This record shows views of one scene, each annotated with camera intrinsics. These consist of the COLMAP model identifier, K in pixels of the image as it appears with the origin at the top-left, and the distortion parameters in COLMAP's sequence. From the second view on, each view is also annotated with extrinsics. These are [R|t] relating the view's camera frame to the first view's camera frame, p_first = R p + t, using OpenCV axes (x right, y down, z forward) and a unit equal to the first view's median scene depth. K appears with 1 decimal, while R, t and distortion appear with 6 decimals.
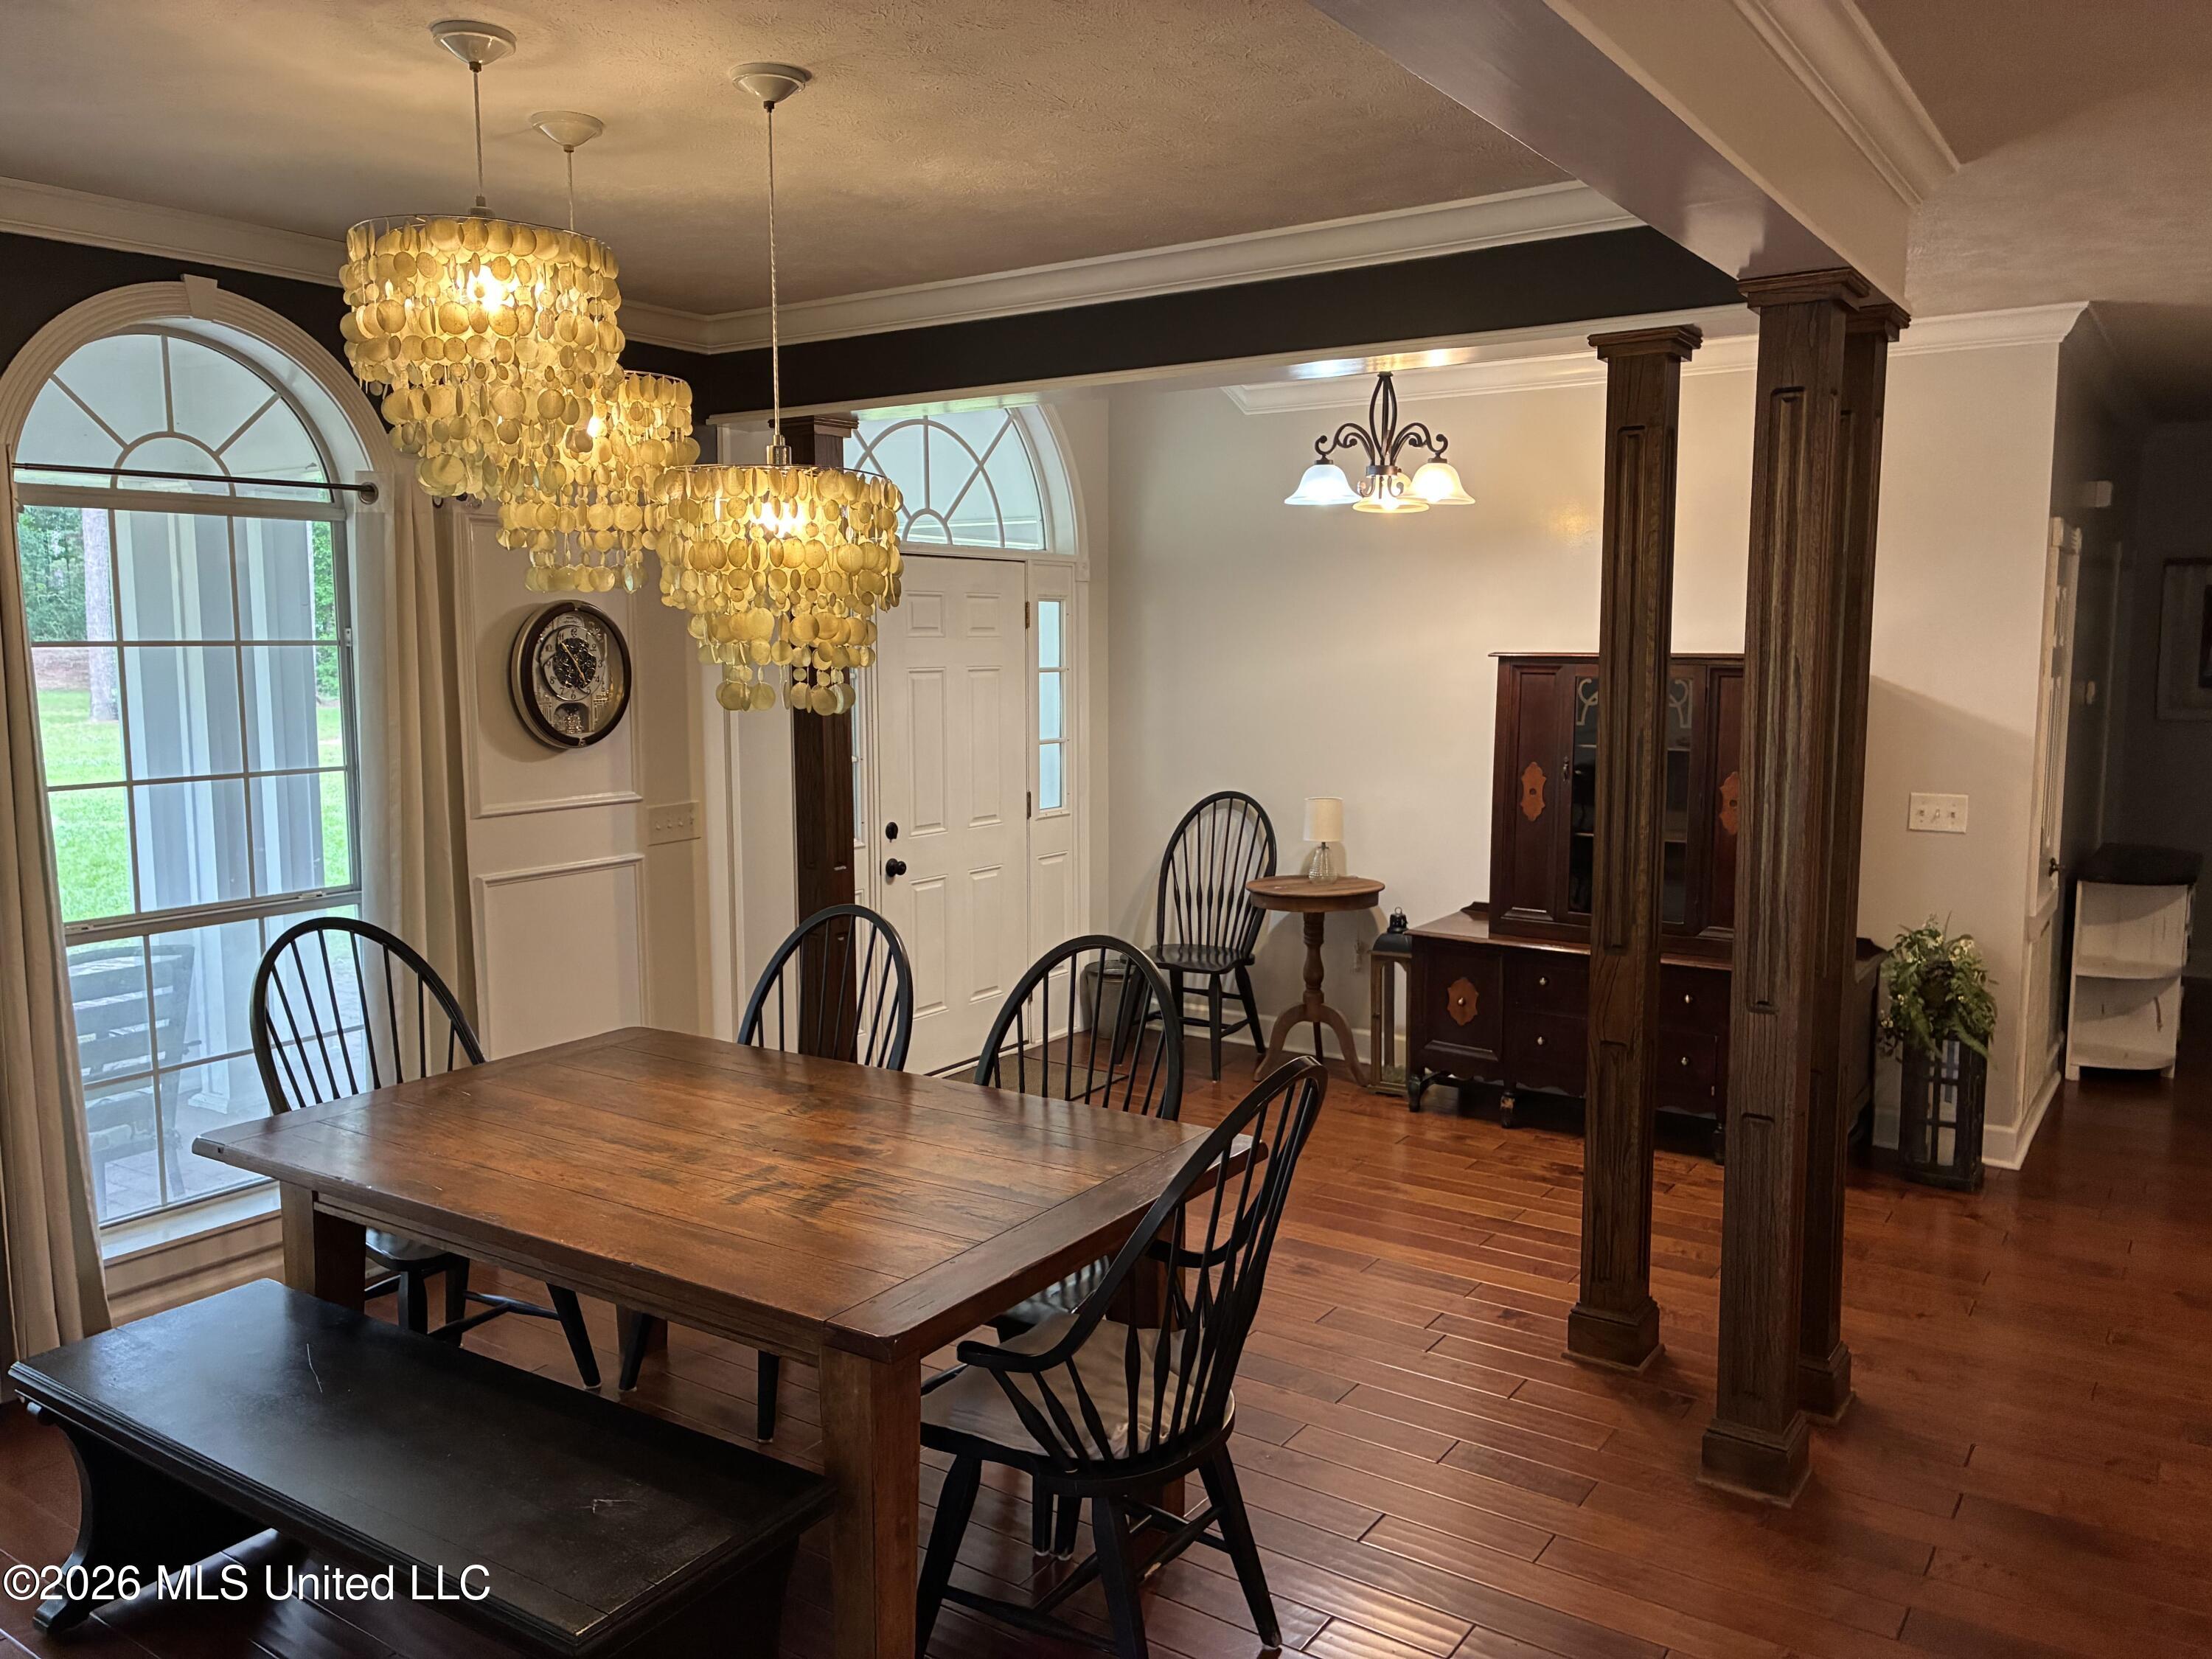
lens RADIAL K [[1678.8, 0, 1119.6], [0, 1678.8, 822.0], [0, 0, 1]] dist [0.048259, -0.048093]
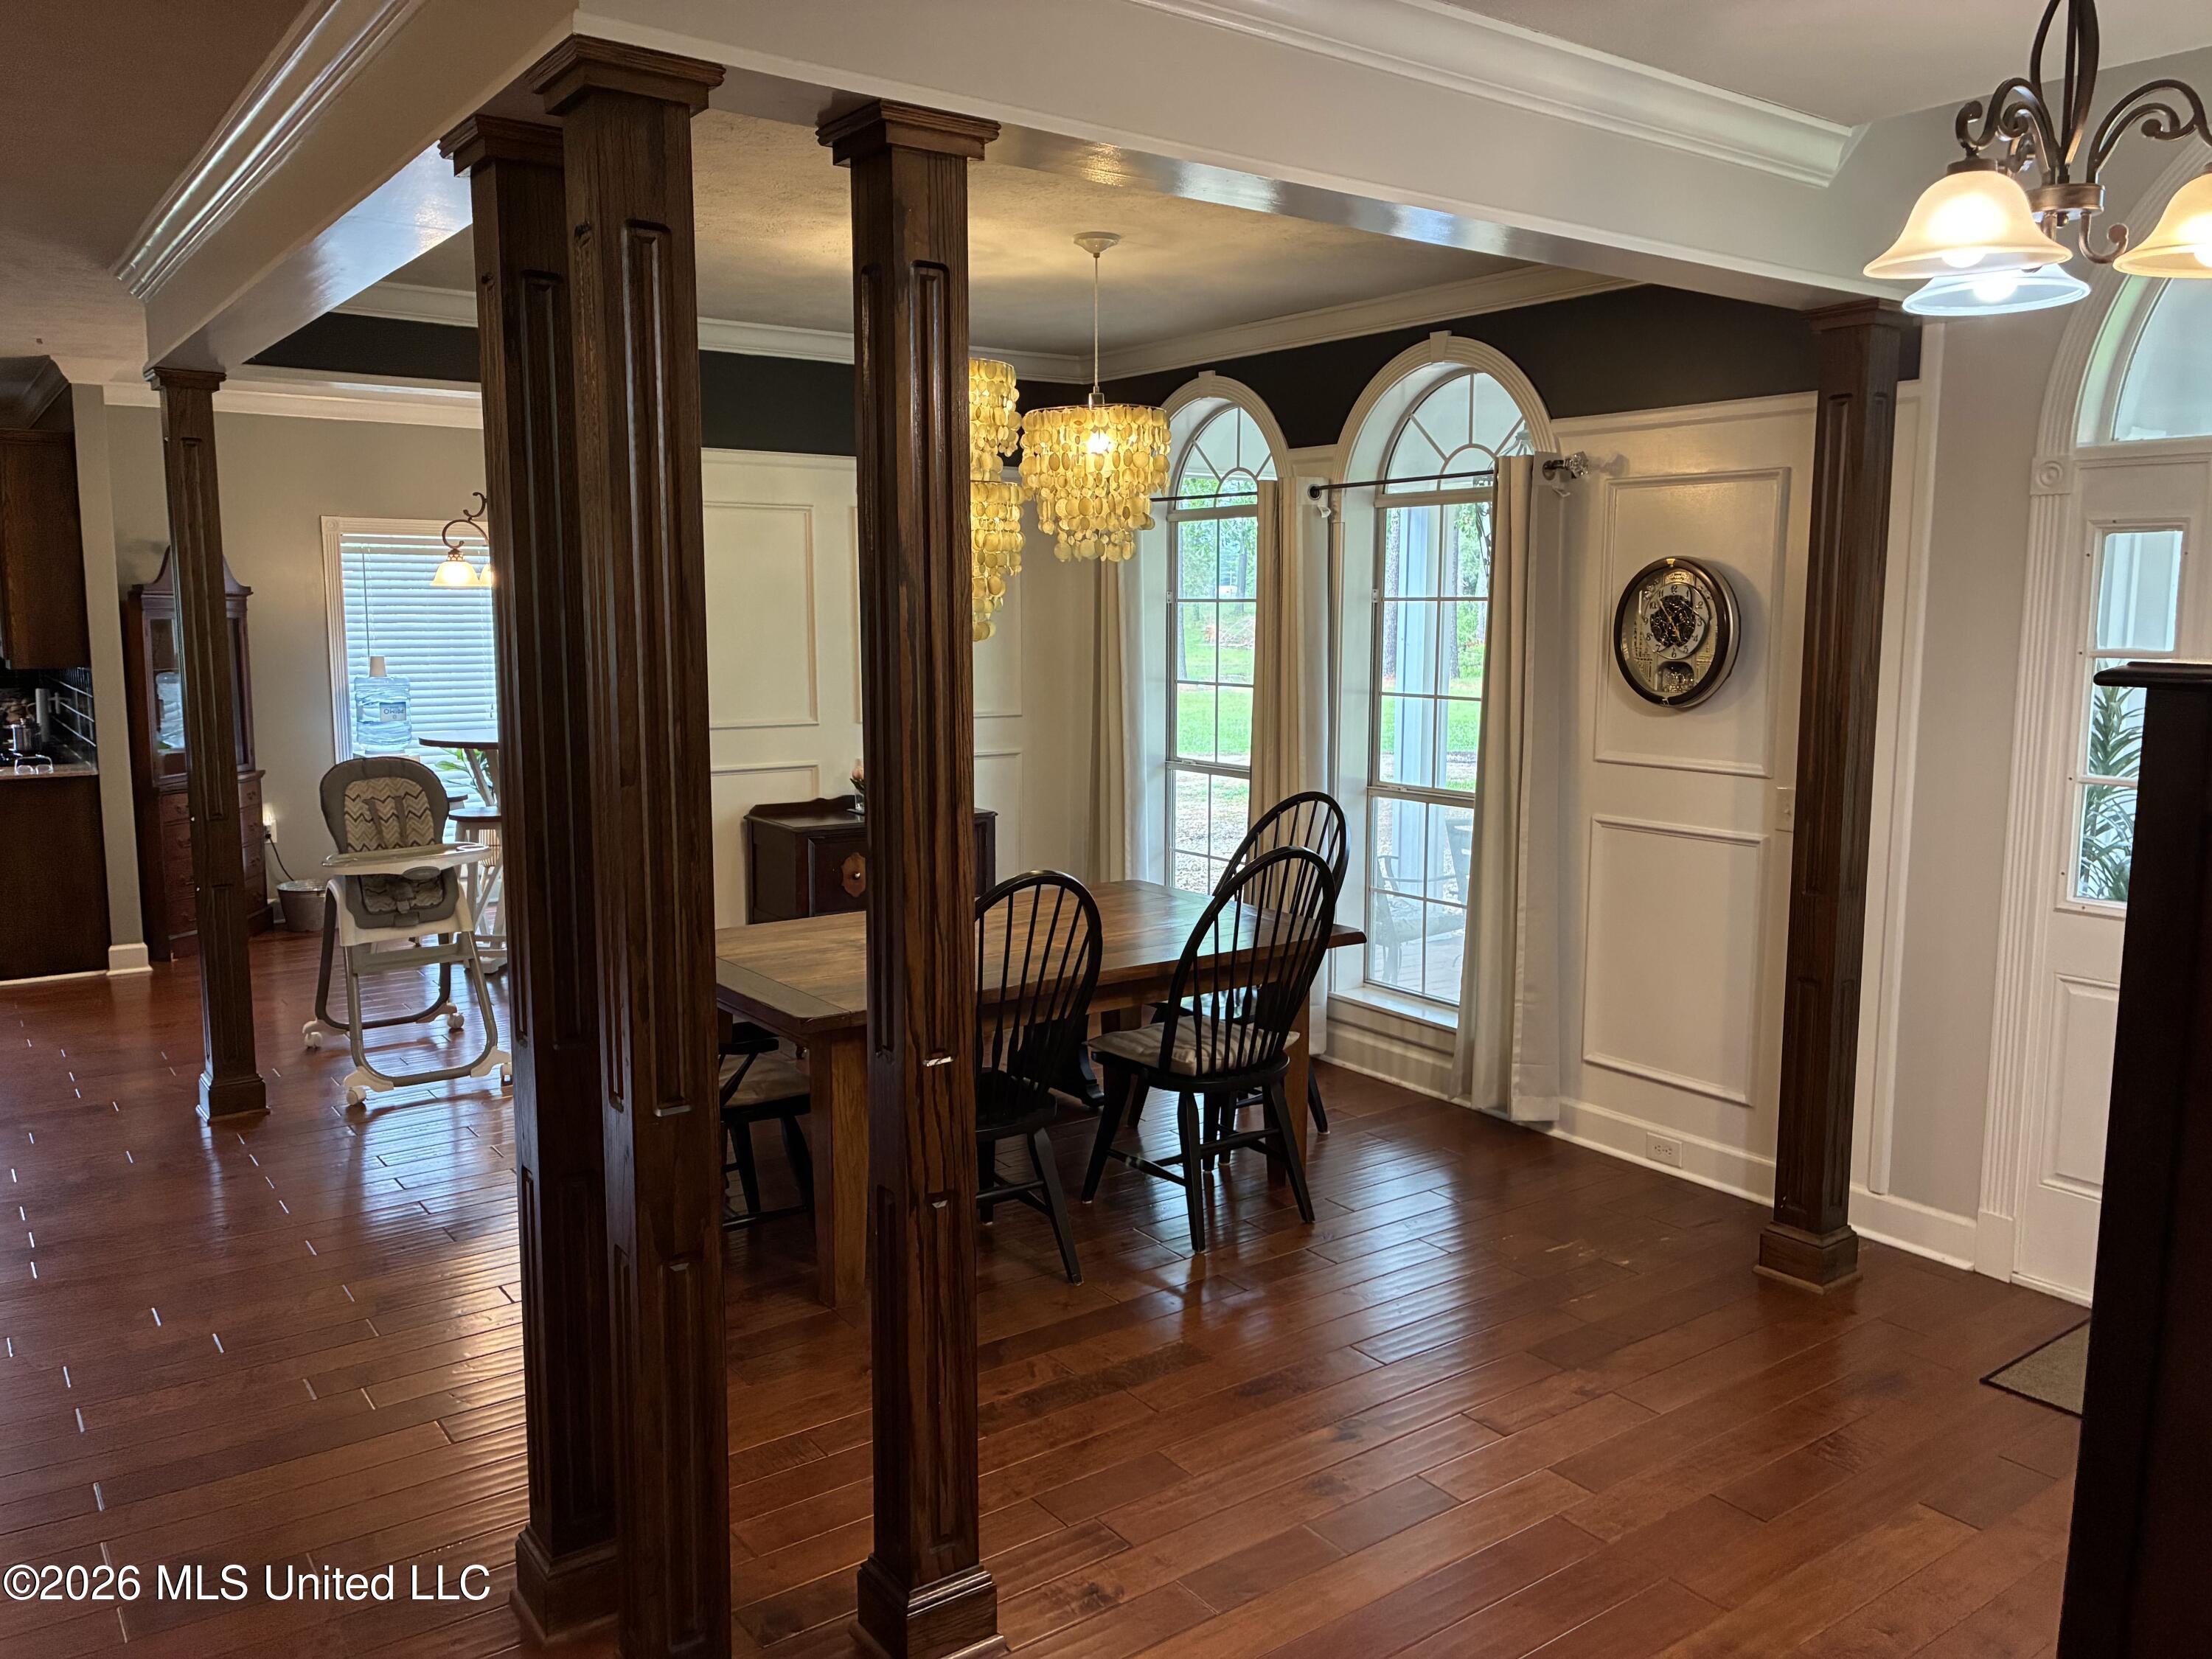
lens RADIAL K [[1678.8, 0, 1115.2], [0, 1678.8, 822.3], [0, 0, 1]] dist [0.048259, -0.048093]
pose [[-0.346468, 0.128856, -0.929170, 0.702662], [-0.103901, 0.979155, 0.174530, -0.114810], [0.932290, 0.157010, -0.325858, 1.016204]]
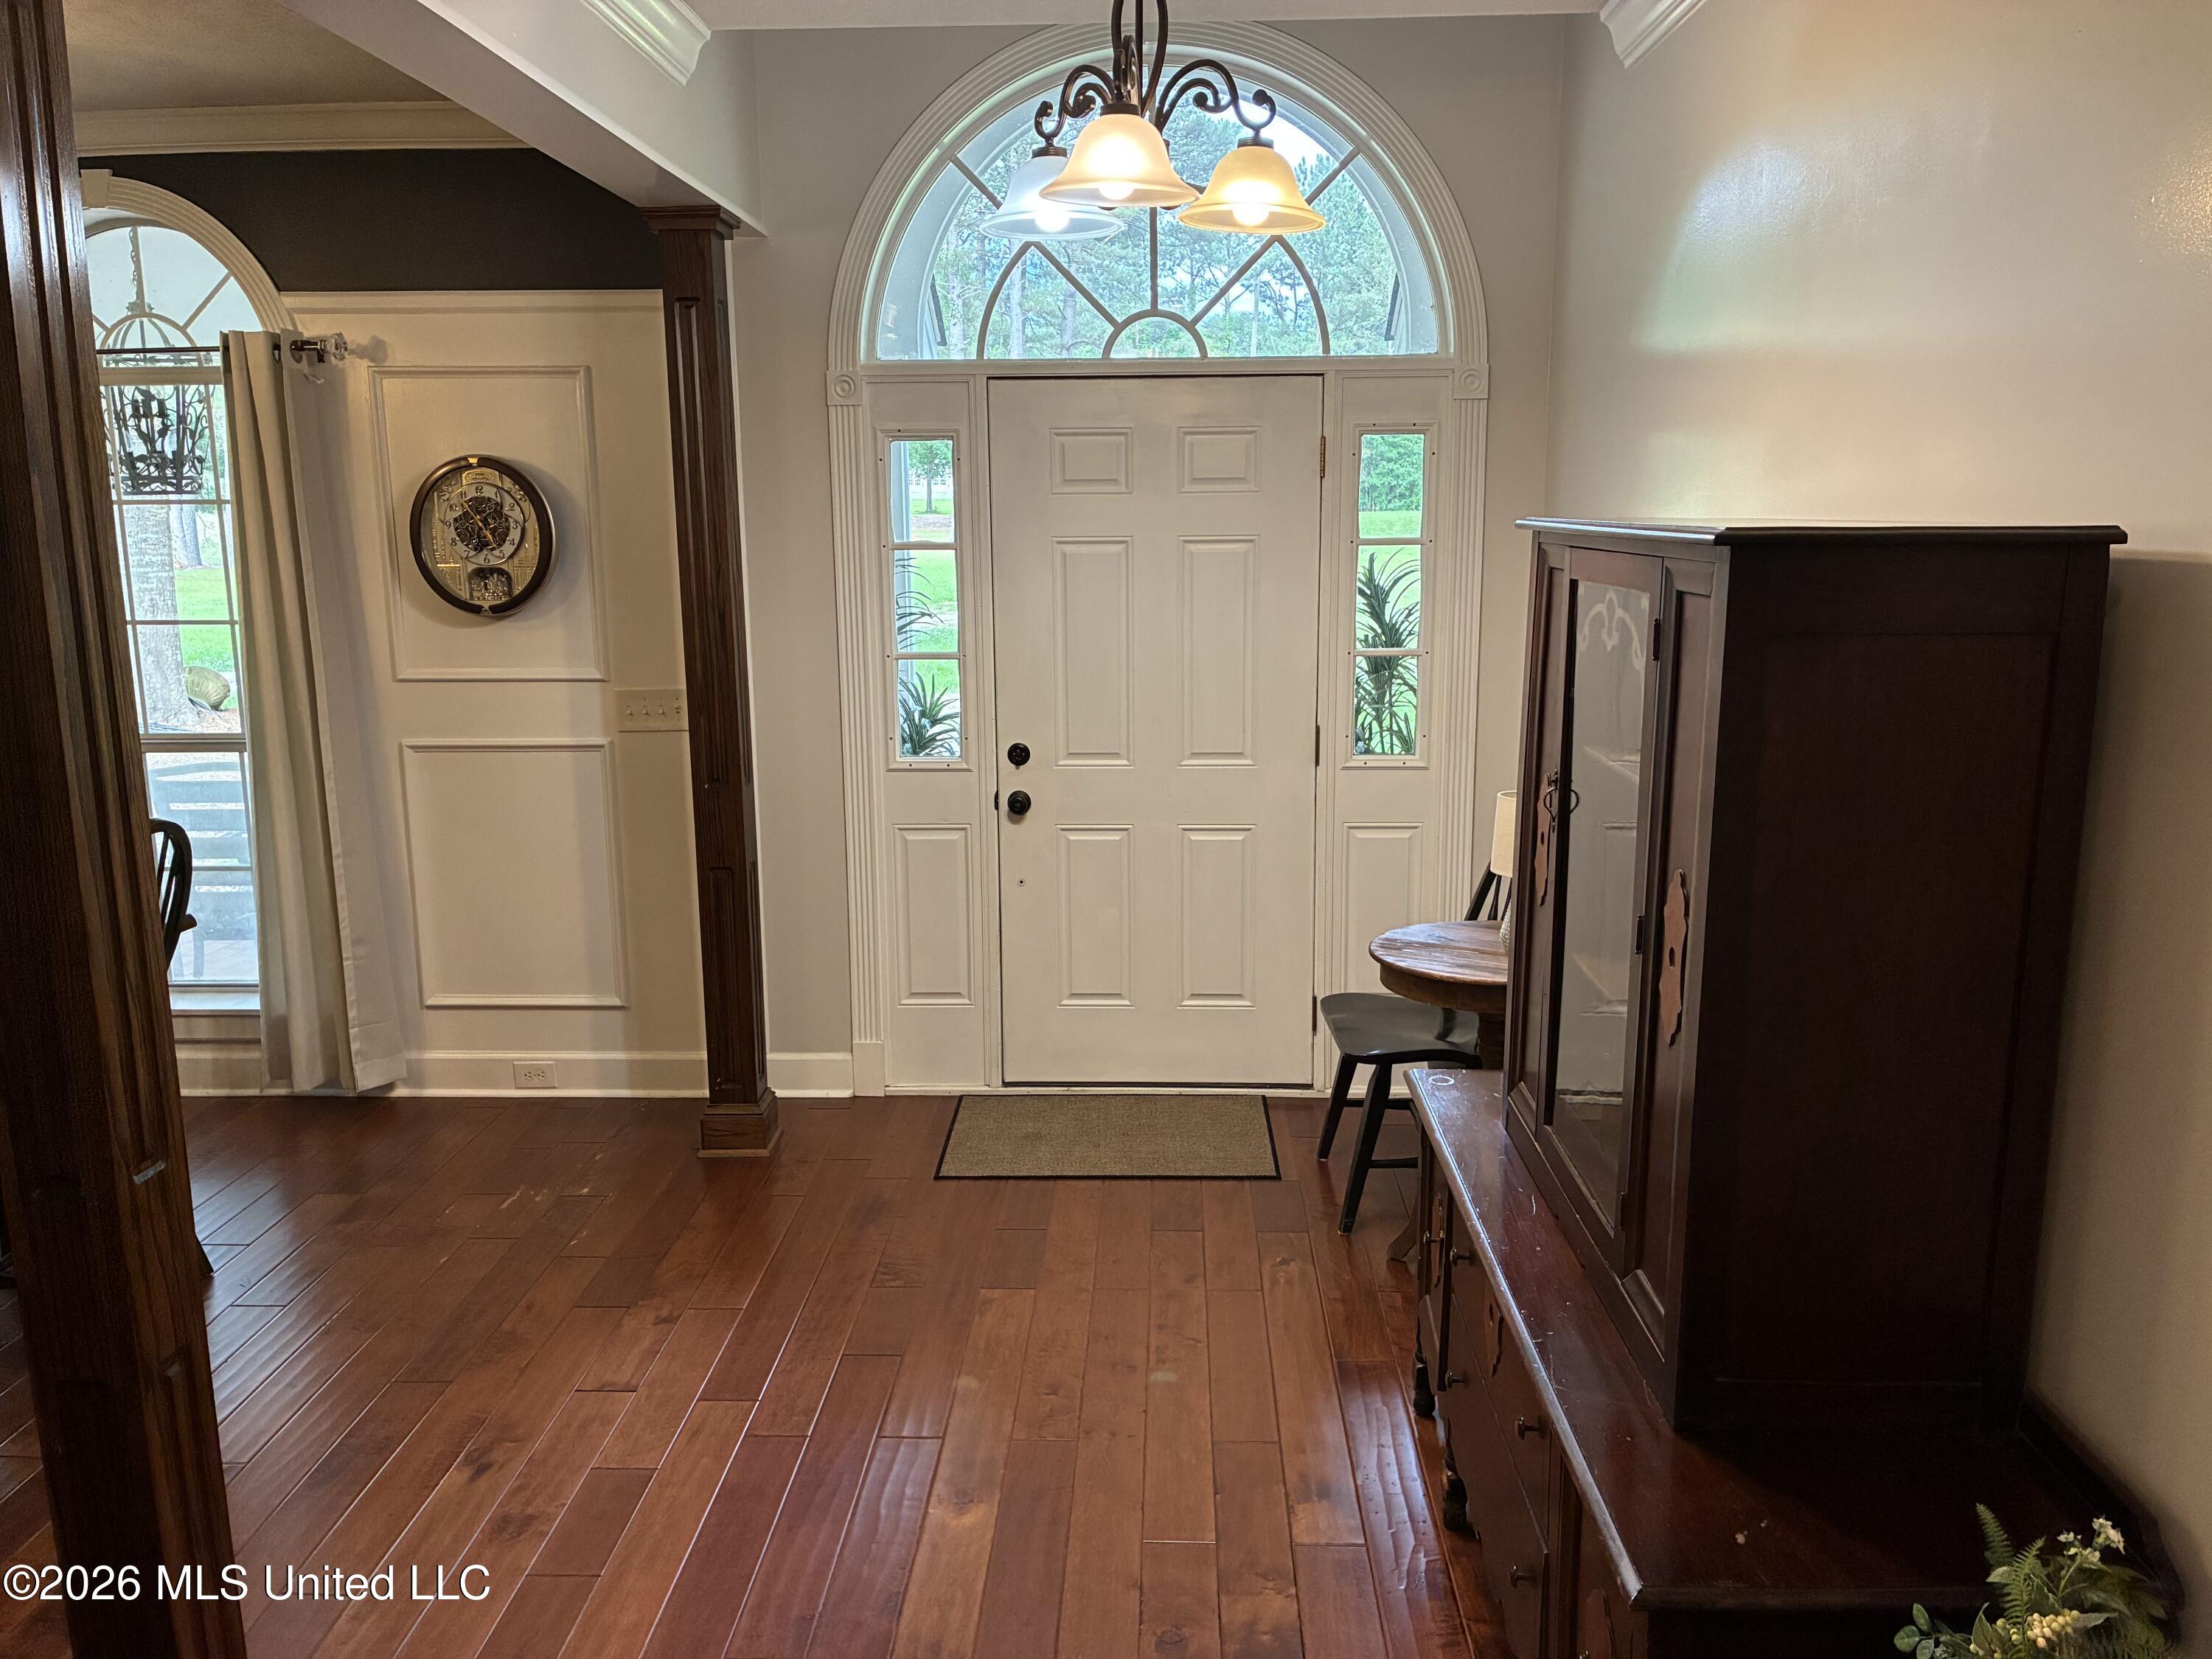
lens RADIAL K [[1678.8, 0, 1103.8], [0, 1678.8, 820.7], [0, 0, 1]] dist [0.048259, -0.048093]
pose [[0.523567, 0.159000, -0.837016, 0.643001], [-0.089165, 0.987262, 0.131766, -0.084360], [0.847306, 0.005644, 0.531076, 0.783011]]
